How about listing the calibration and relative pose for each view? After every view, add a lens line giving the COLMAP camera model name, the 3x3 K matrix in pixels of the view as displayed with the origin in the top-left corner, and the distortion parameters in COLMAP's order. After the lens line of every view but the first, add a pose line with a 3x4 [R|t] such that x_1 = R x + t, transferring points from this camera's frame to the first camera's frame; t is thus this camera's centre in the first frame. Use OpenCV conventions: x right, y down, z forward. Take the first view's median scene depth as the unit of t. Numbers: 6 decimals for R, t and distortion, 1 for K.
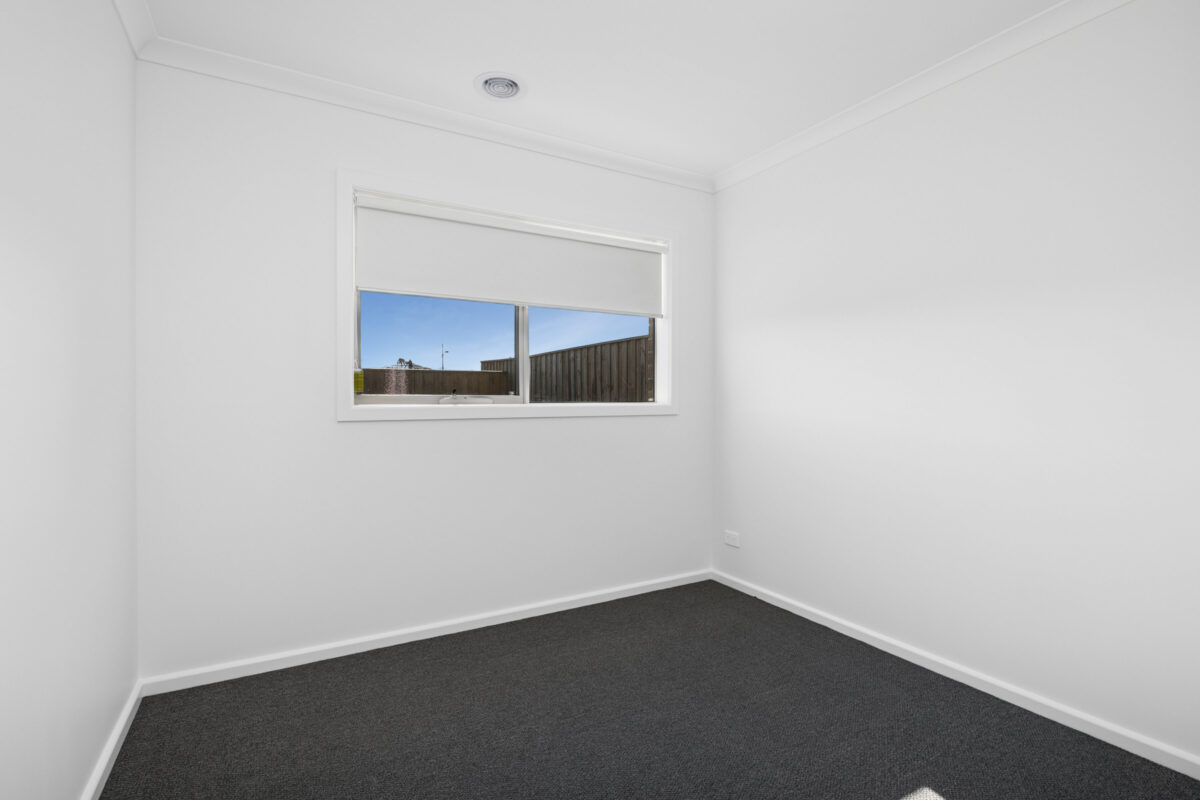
lens RADIAL K [[557.3, 0, 592.3], [0, 557.3, 398.3], [0, 0, 1]] dist [0.002953, 0.000369]
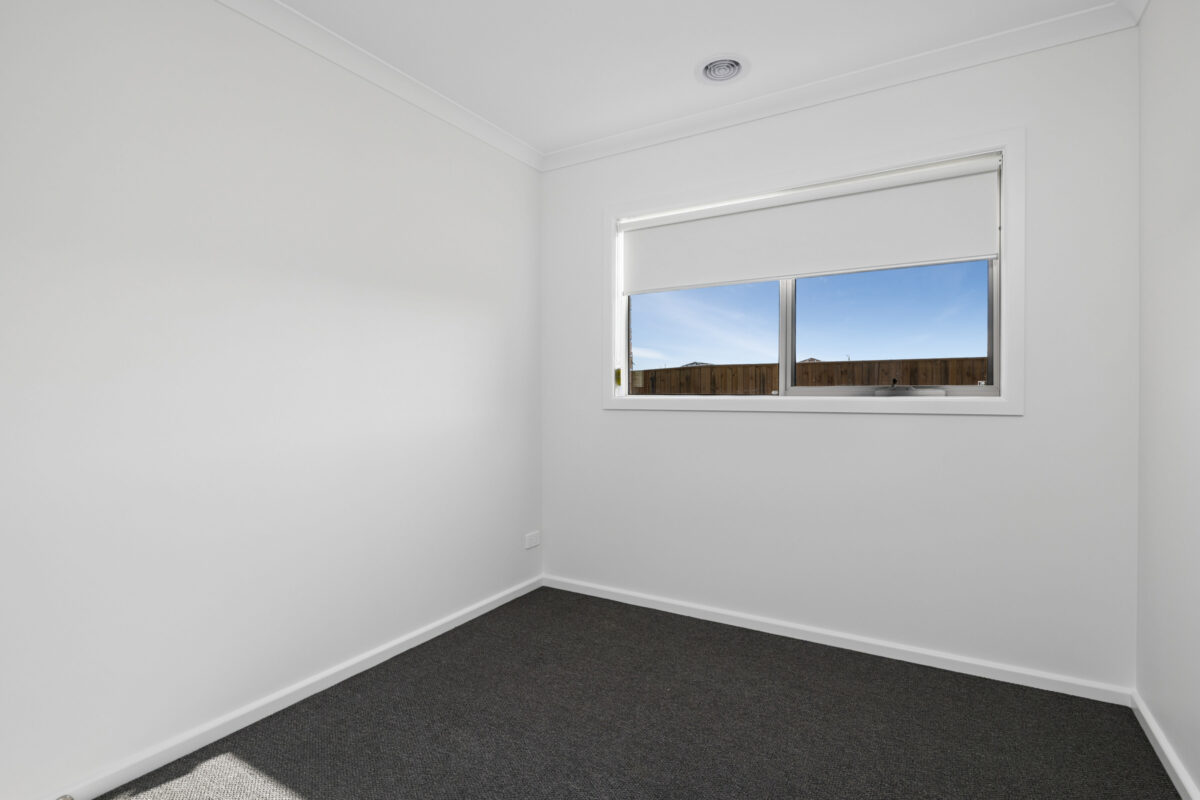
lens RADIAL K [[557.3, 0, 595.7], [0, 557.3, 395.7], [0, 0, 1]] dist [0.002953, 0.000369]
pose [[0.501101, -0.000373, -0.865389, 0.428107], [0.008671, 0.999952, 0.004590, 0.001298], [0.865346, -0.009804, 0.501080, 0.242502]]
